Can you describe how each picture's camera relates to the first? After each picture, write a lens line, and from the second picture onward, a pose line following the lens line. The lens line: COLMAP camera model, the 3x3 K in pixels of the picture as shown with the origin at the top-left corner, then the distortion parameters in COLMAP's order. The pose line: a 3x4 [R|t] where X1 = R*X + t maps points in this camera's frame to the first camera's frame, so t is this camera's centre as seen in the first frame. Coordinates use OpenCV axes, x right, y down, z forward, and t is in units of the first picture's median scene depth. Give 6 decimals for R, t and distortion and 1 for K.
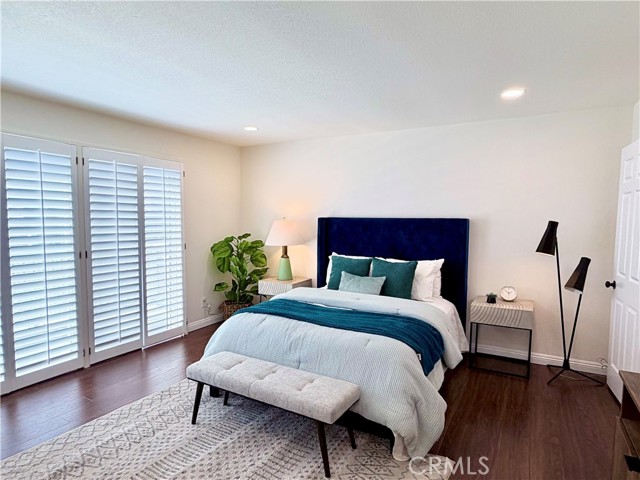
lens RADIAL K [[389.5, 0, 319.8], [0, 389.5, 242.8], [0, 0, 1]] dist [0.011477, 0.000899]
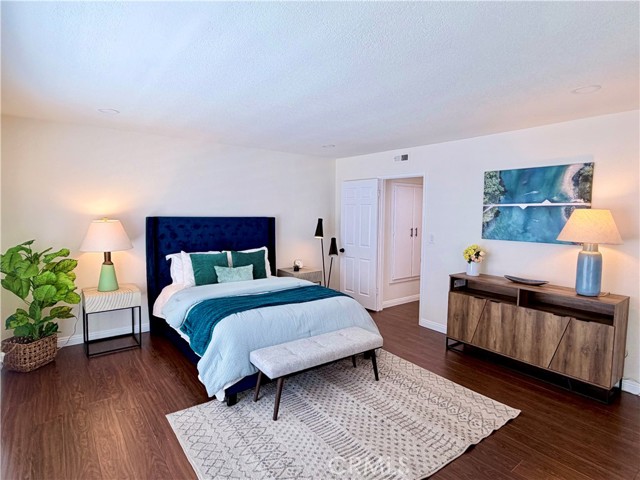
lens RADIAL K [[352.5, 0, 306.6], [0, 352.5, 231.6], [0, 0, 1]] dist [0.005484, 0.002183]
pose [[0.398417, -0.057197, 0.915419, -0.869995], [0.050098, 0.997921, 0.040548, -0.061377], [-0.915835, 0.029705, 0.400454, 0.403969]]
